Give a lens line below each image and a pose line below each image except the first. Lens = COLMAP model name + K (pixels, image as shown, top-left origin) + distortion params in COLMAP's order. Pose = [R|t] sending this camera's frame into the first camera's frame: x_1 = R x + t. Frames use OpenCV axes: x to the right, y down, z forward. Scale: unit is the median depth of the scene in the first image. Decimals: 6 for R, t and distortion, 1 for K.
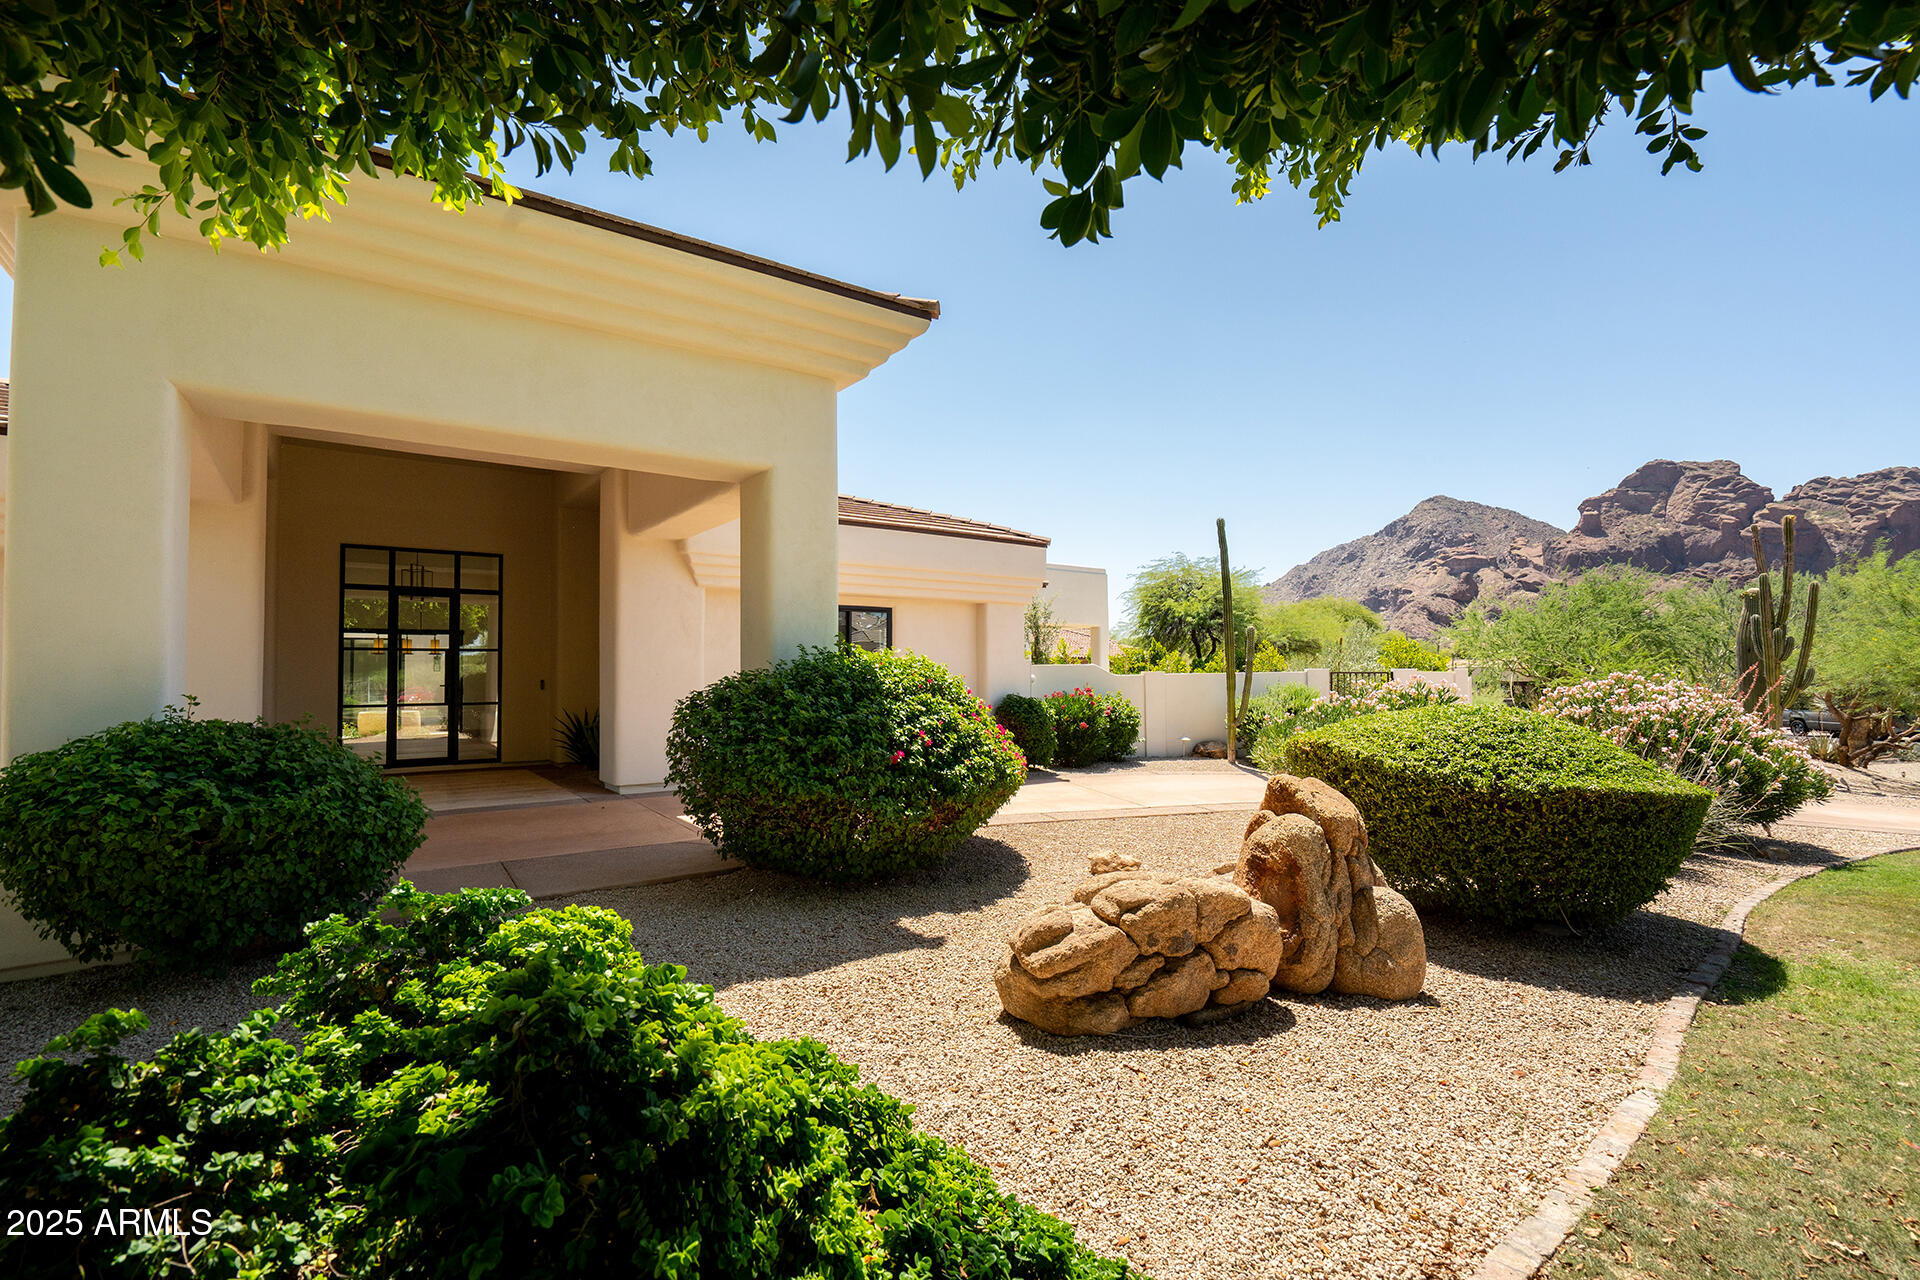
lens RADIAL K [[880.4, 0, 958.5], [0, 880.4, 633.1], [0, 0, 1]] dist [0.008183, 0.000369]
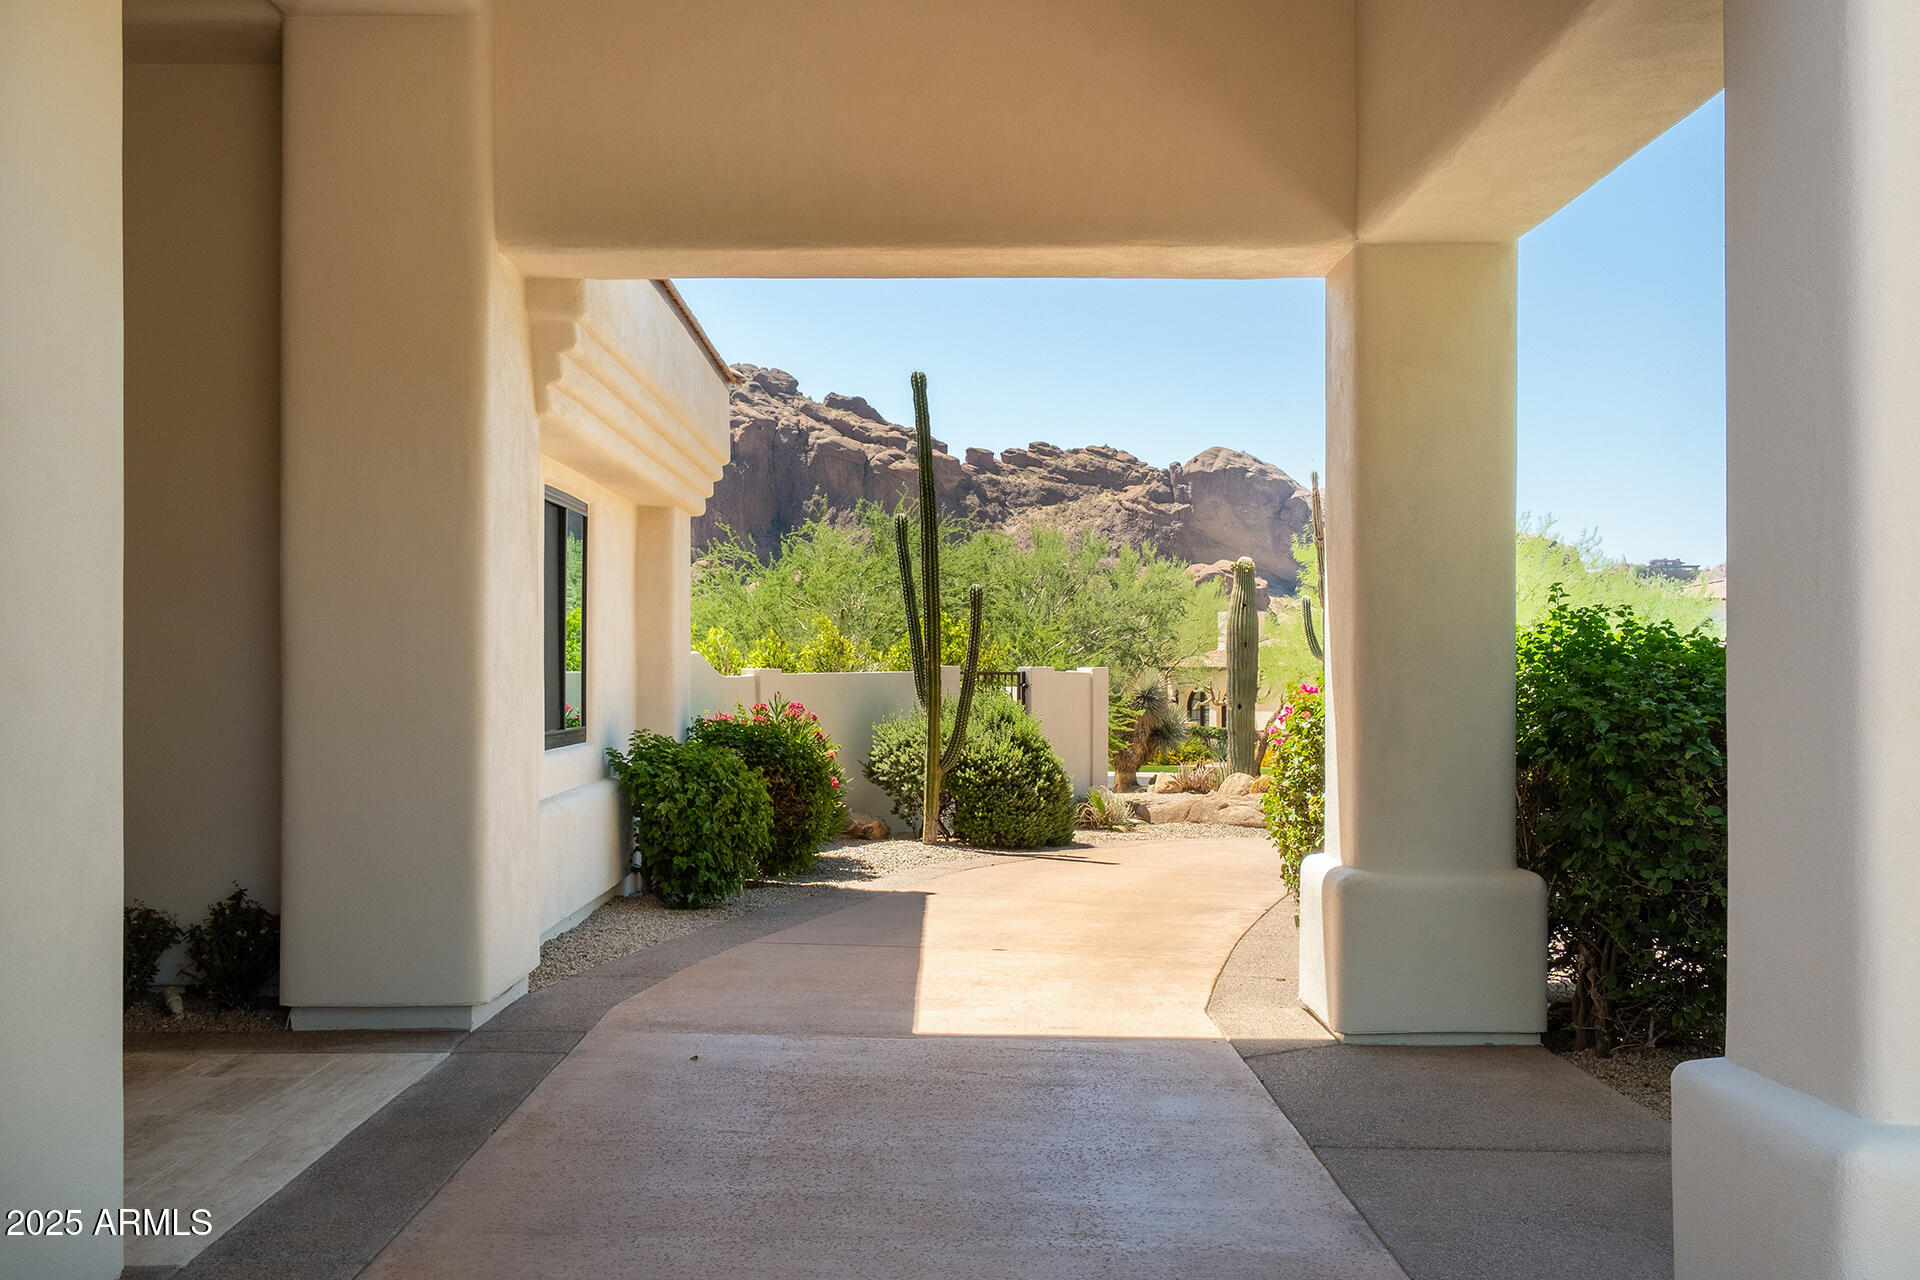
lens RADIAL K [[2020.2, 0, 958.9], [0, 2020.2, 640.7], [0, 0, 1]] dist [-0.004013, 0.000000]
pose [[0.583931, 0.015630, 0.811653, -1.278782], [-0.033168, 0.999439, 0.004615, 0.040138], [-0.811125, -0.029616, 0.584122, 0.560077]]
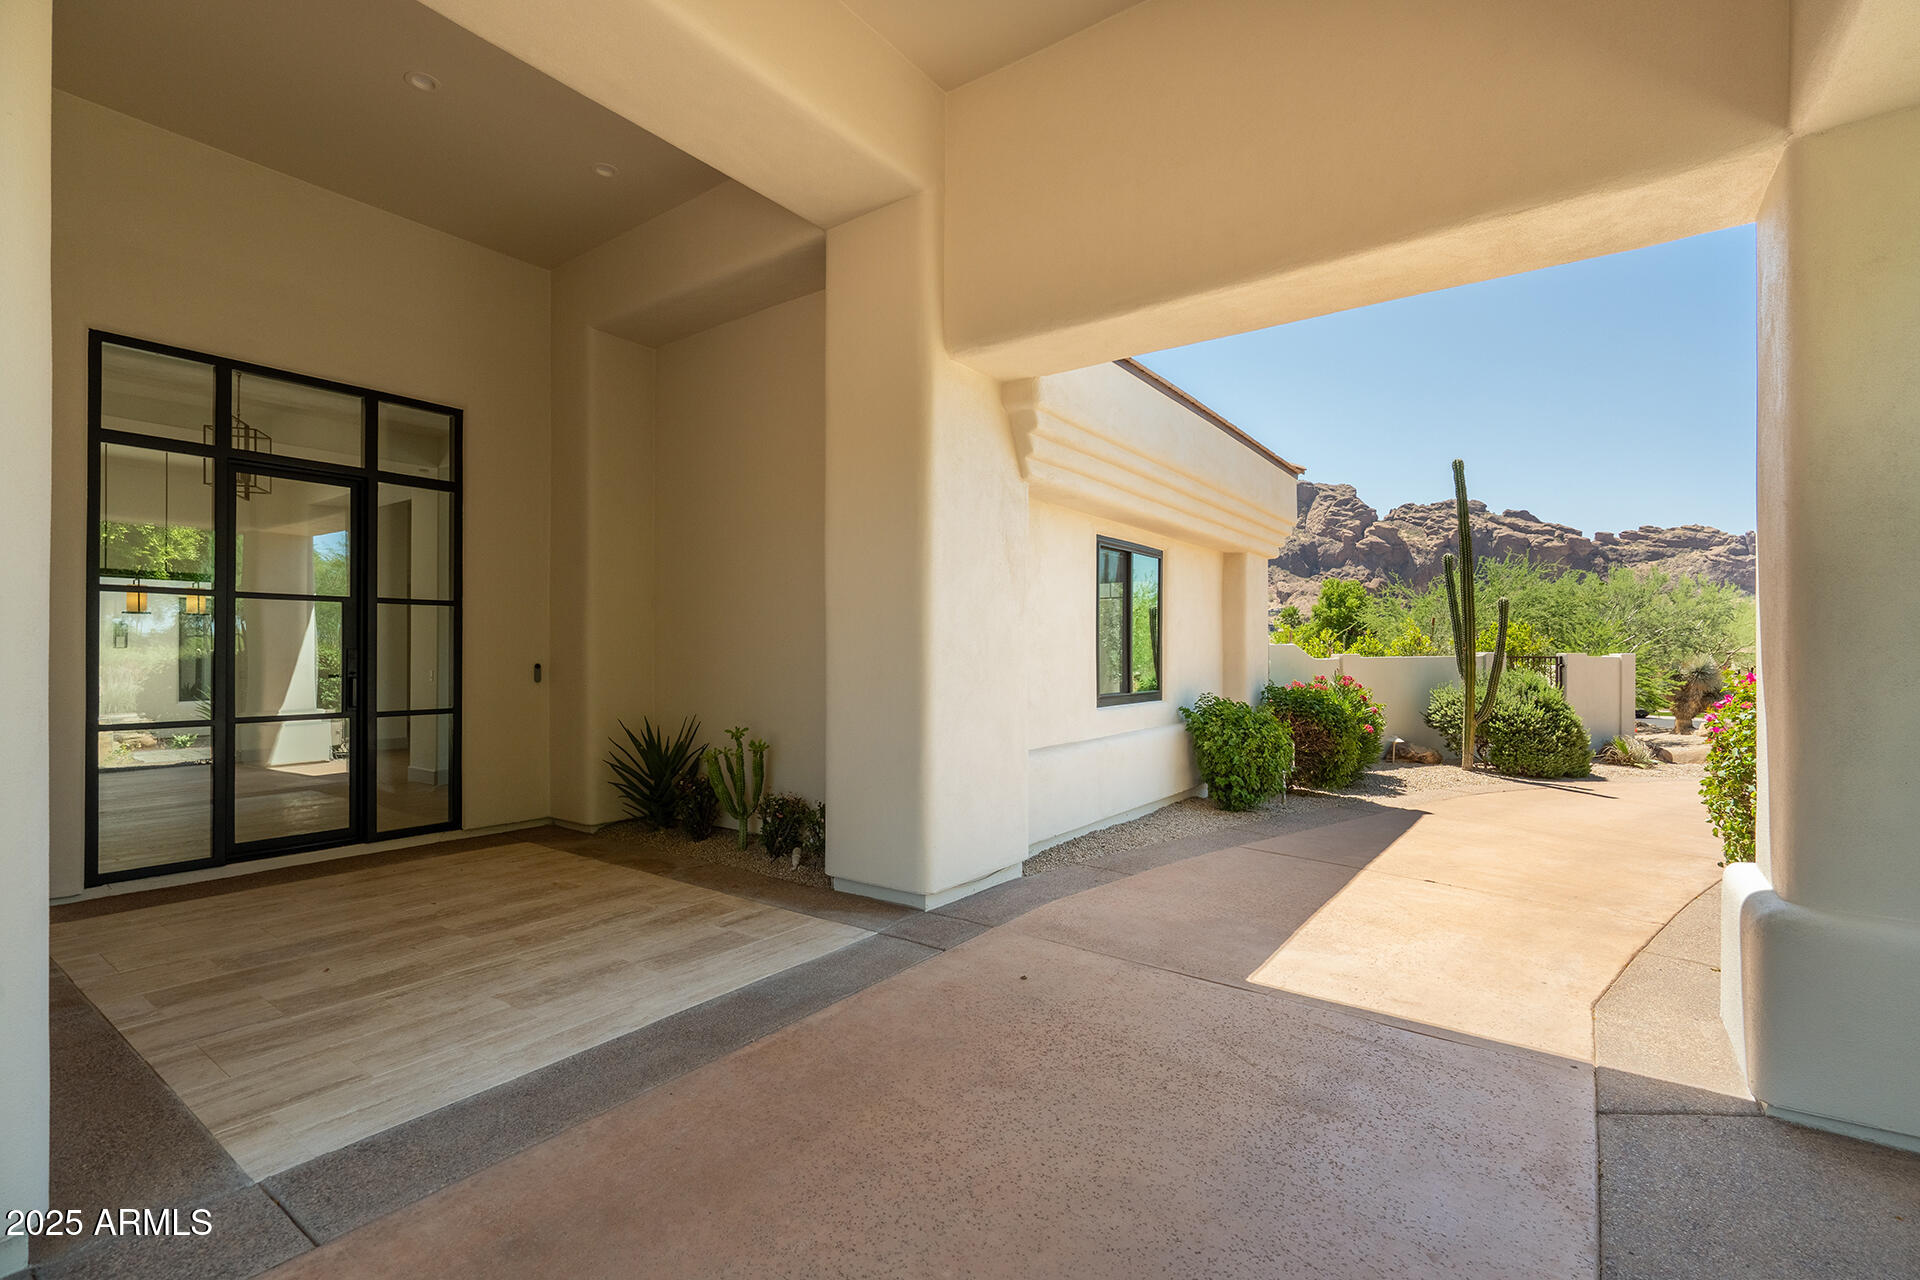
lens RADIAL K [[880.4, 0, 951.1], [0, 880.4, 644.7], [0, 0, 1]] dist [0.008183, 0.000369]
pose [[0.949587, 0.008596, 0.313386, -0.721484], [-0.017765, 0.999493, 0.026416, 0.043152], [-0.313000, -0.030651, 0.949258, 0.774649]]
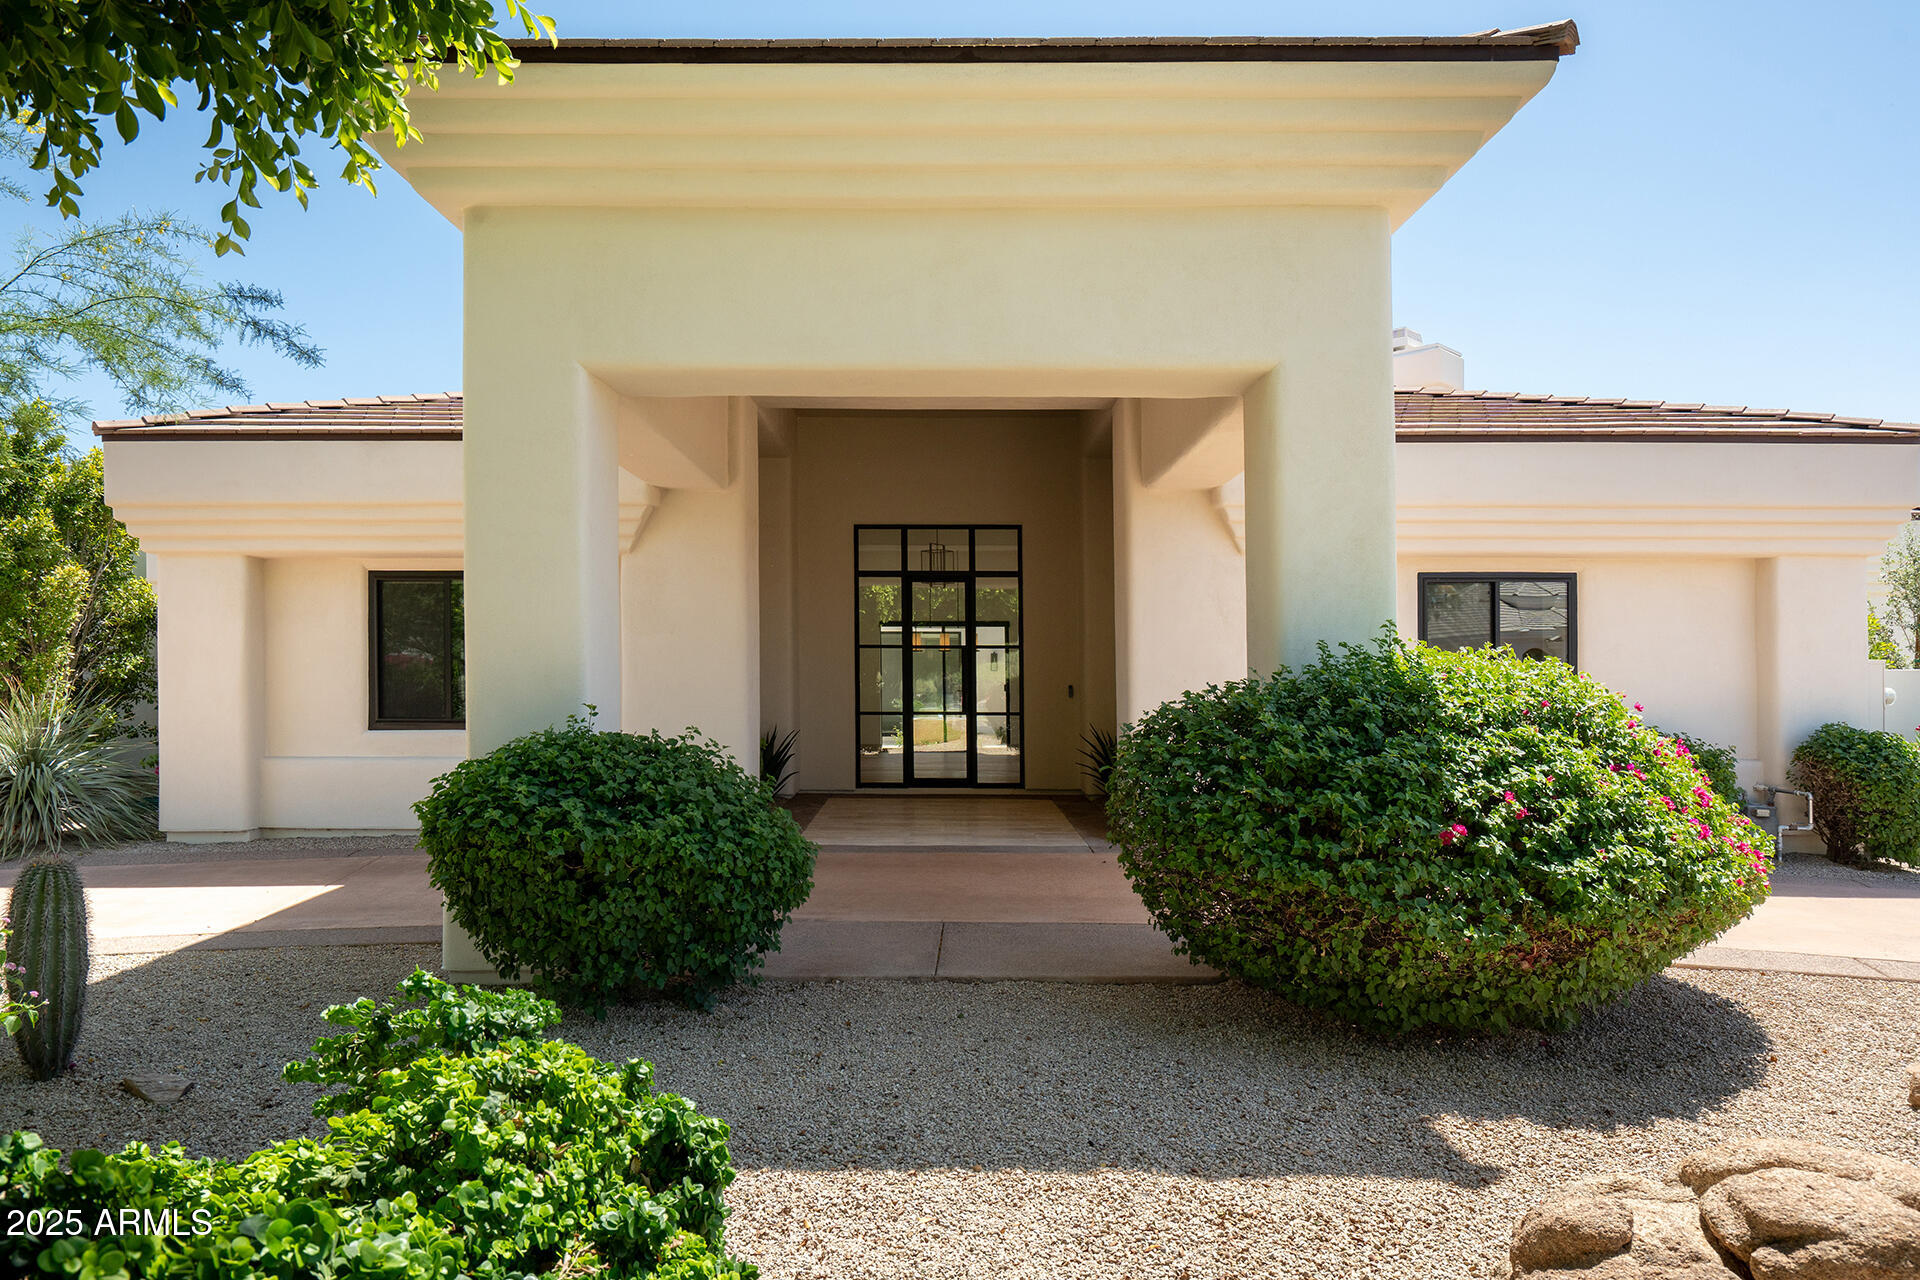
lens RADIAL K [[1215.8, 0, 961.0], [0, 1215.8, 647.7], [0, 0, 1]] dist [0.009556, 0.003511]
pose [[0.805487, -0.003546, -0.592602, 0.144429], [0.019306, 0.999608, 0.020261, -0.005063], [0.592298, -0.027761, 0.805240, 0.163299]]
